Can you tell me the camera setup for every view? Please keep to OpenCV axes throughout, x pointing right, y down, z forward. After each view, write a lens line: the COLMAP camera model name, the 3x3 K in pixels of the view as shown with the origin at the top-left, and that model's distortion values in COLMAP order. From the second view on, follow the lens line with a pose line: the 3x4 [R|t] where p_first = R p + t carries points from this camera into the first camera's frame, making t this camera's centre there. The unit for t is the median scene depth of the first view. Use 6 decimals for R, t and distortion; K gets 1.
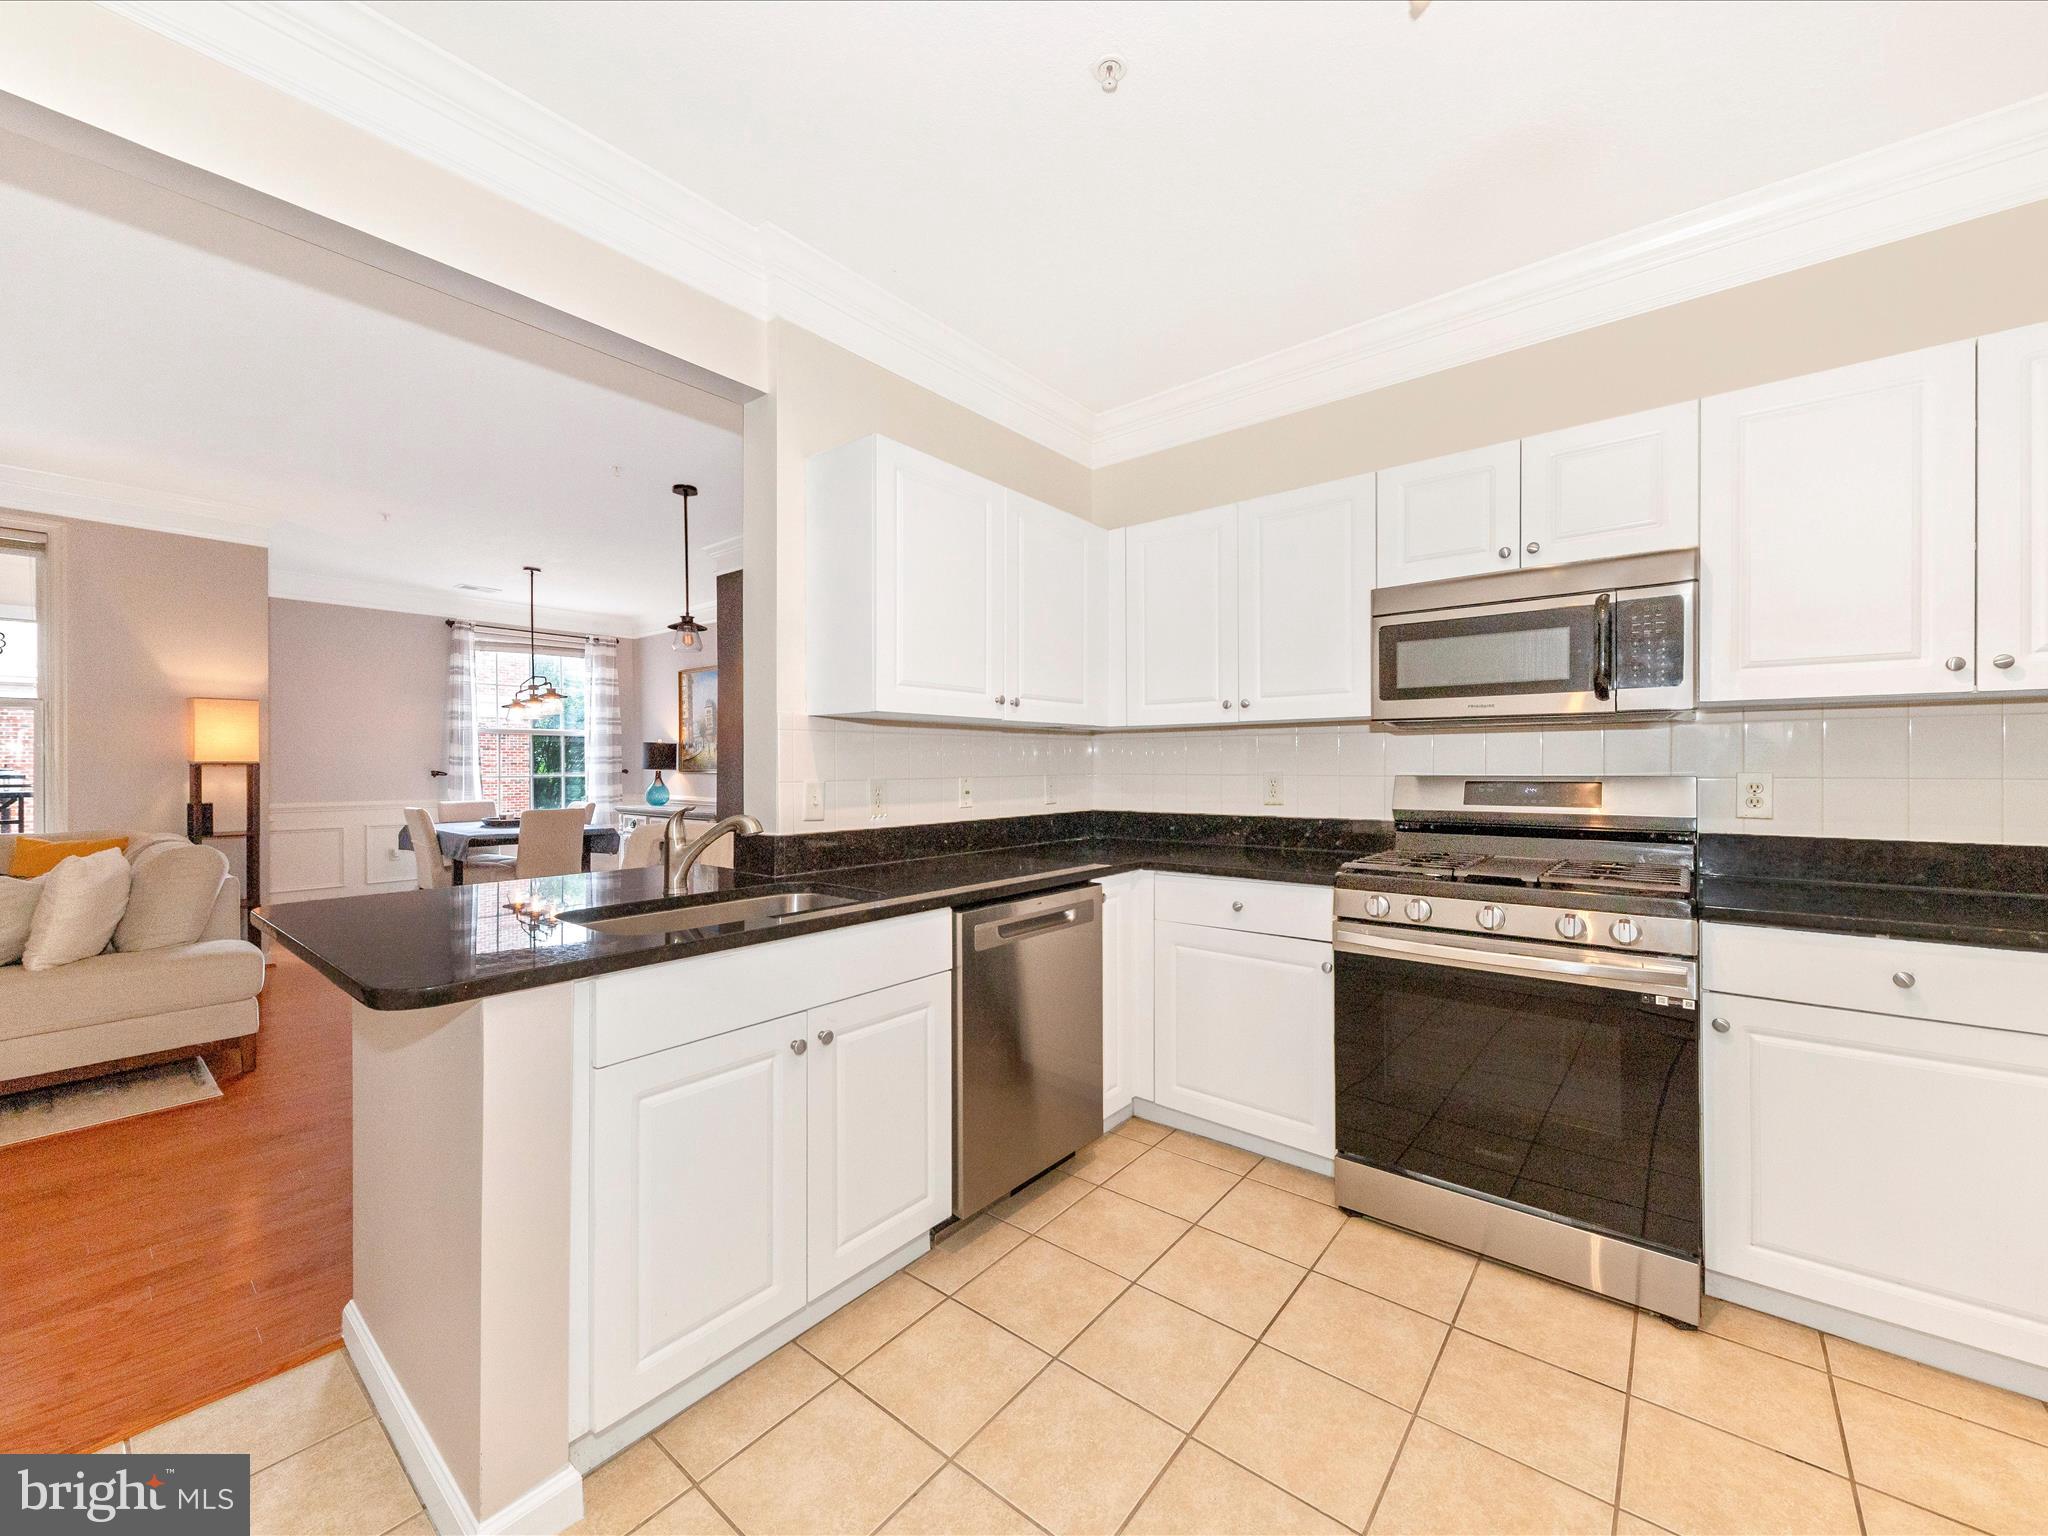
lens RADIAL K [[804.9, 0, 1024.2], [0, 804.9, 773.0], [0, 0, 1]] dist [0.001607, -0.000204]
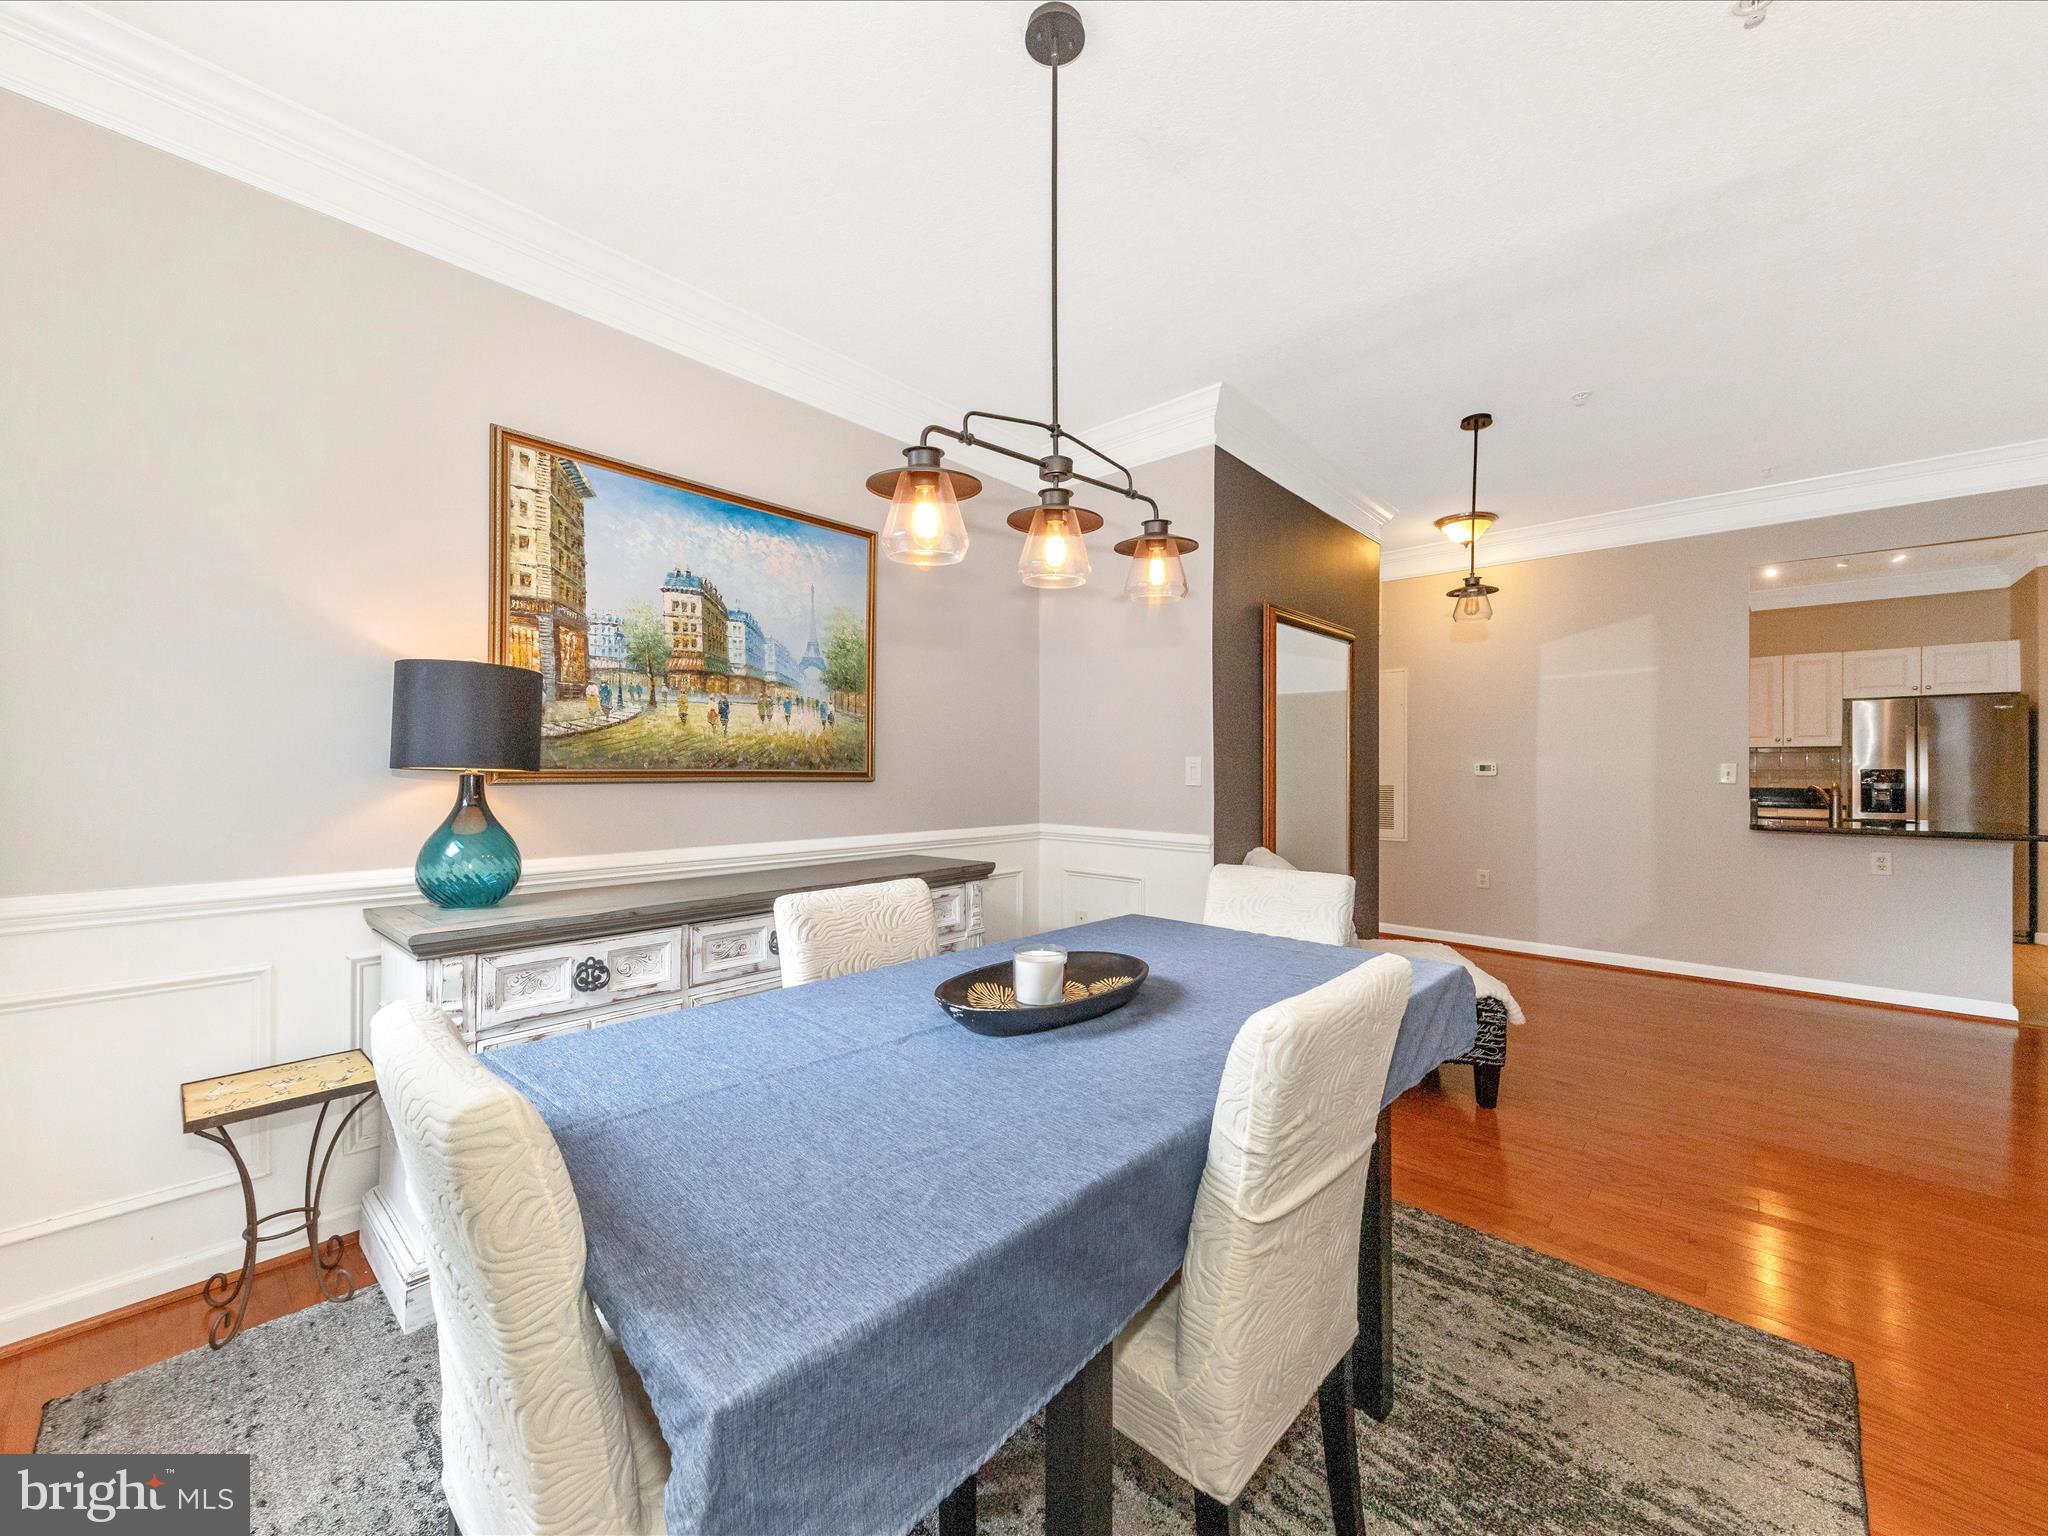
lens RADIAL K [[788.7, 0, 1030.4], [0, 788.7, 767.2], [0, 0, 1]] dist [0.000934, -0.000137]
pose [[0.052134, -0.002823, 0.998636, -2.352697], [0.004559, 0.999986, 0.002589, -0.016319], [-0.998630, 0.004418, 0.052147, 2.676812]]
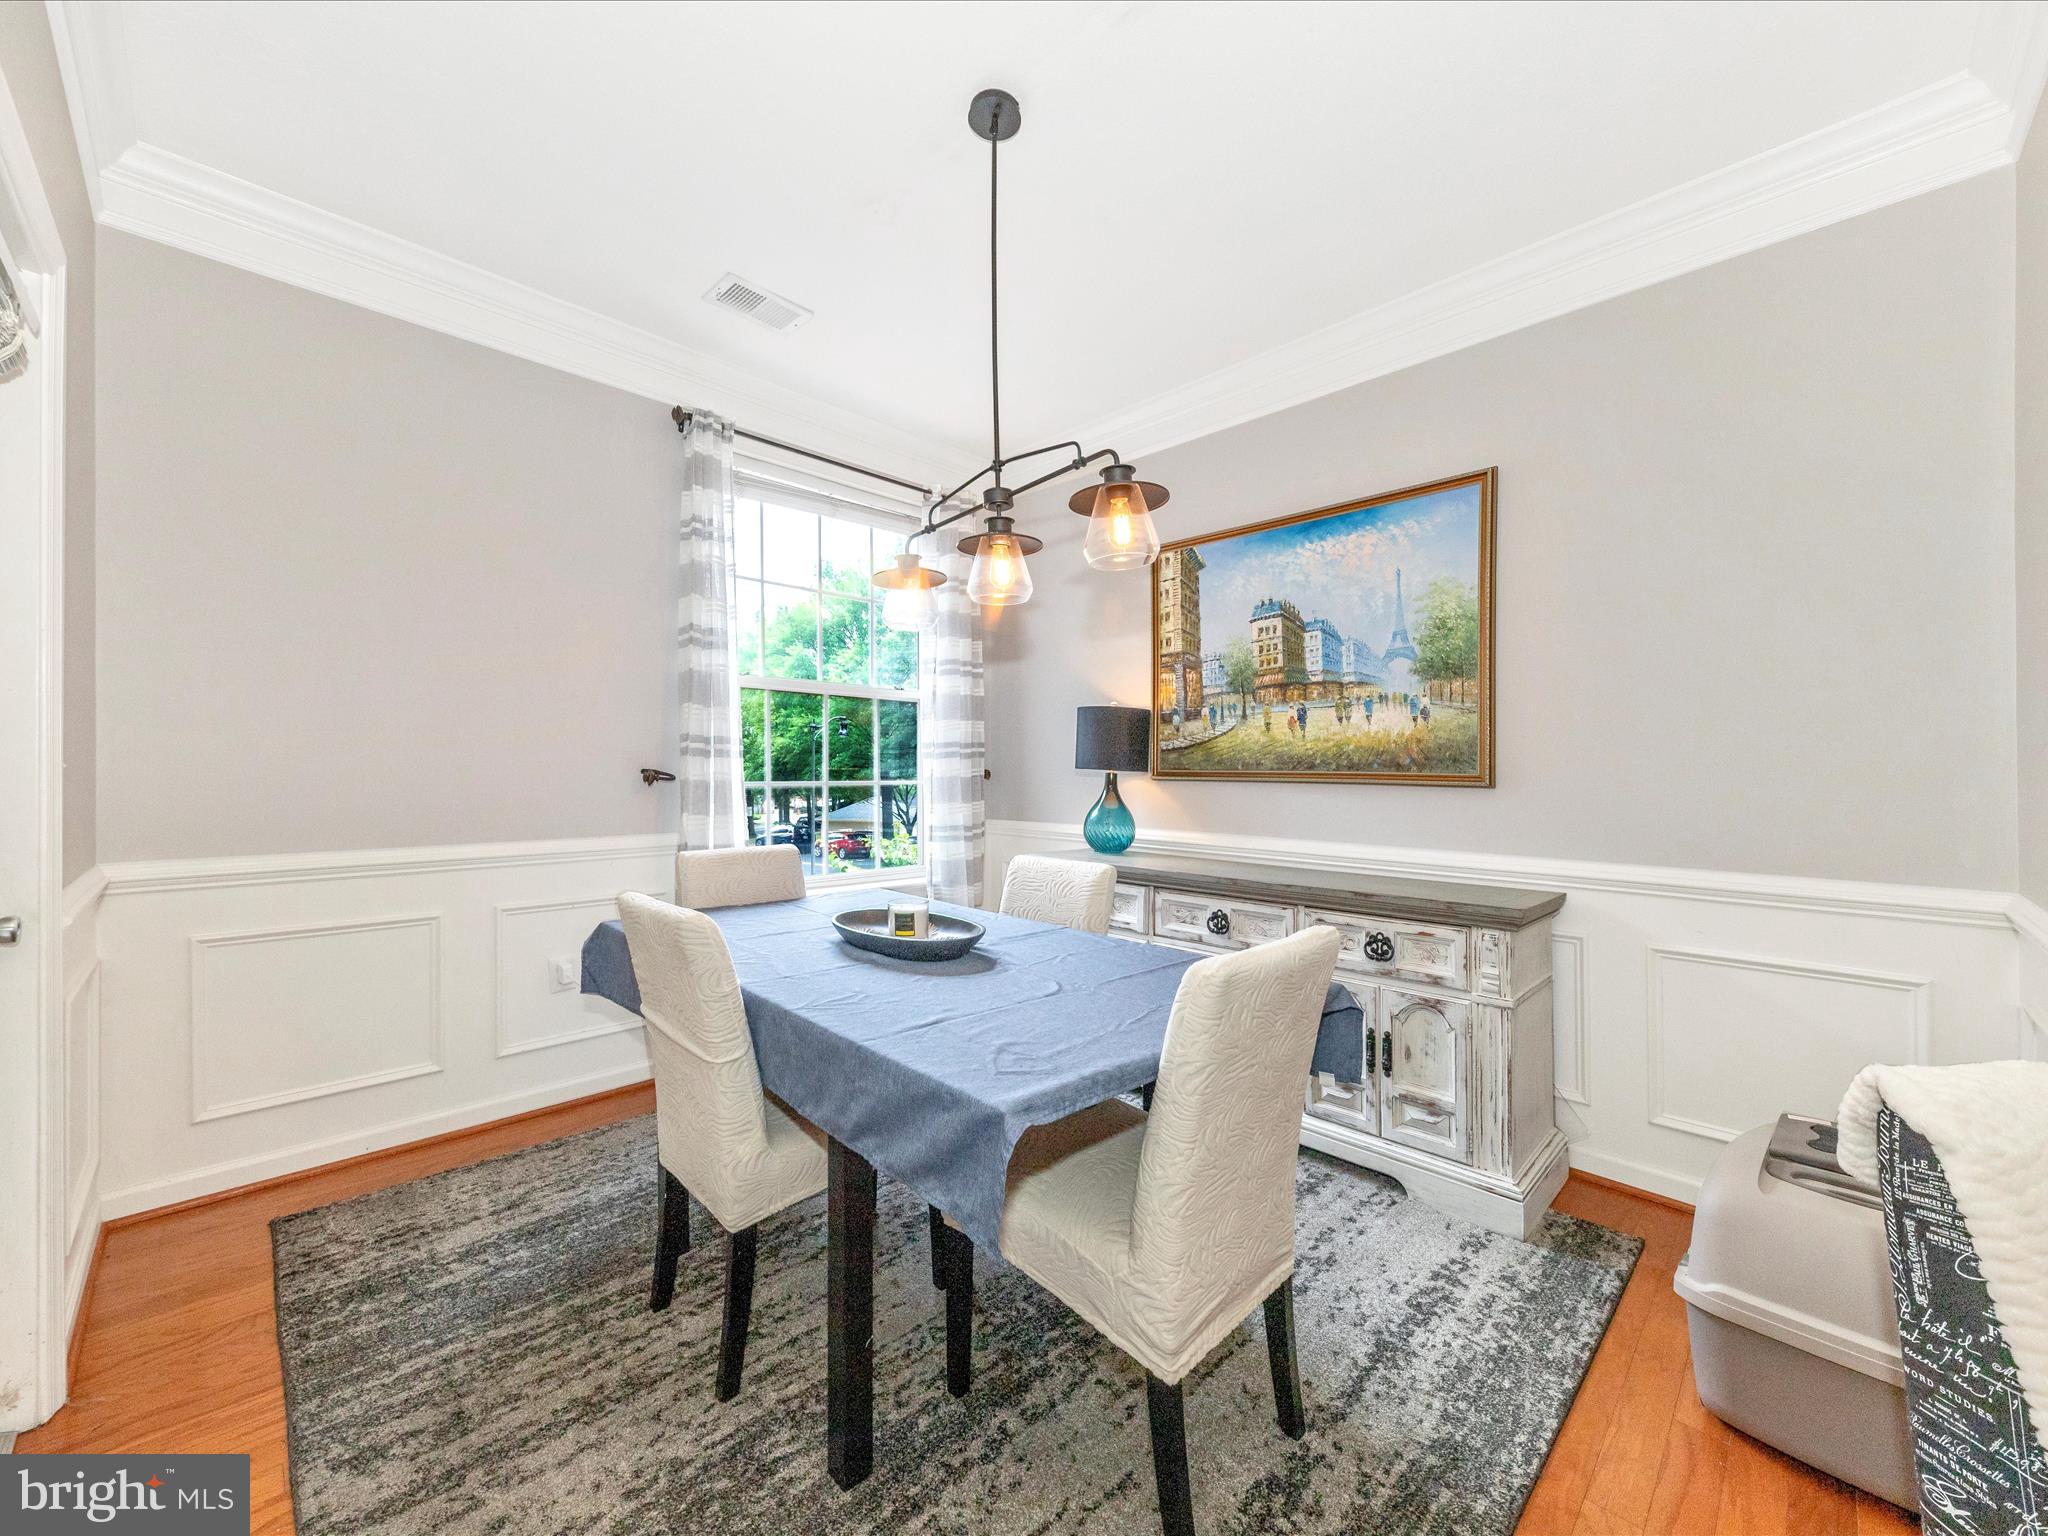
lens RADIAL K [[804.9, 0, 1024.2], [0, 804.9, 773.0], [0, 0, 1]] dist [0.001607, -0.000204]
pose [[0.994537, 0.004501, -0.104291, -1.520089], [-0.005196, 0.999966, -0.006401, 0.001454], [0.104259, 0.006908, 0.994526, 1.868158]]
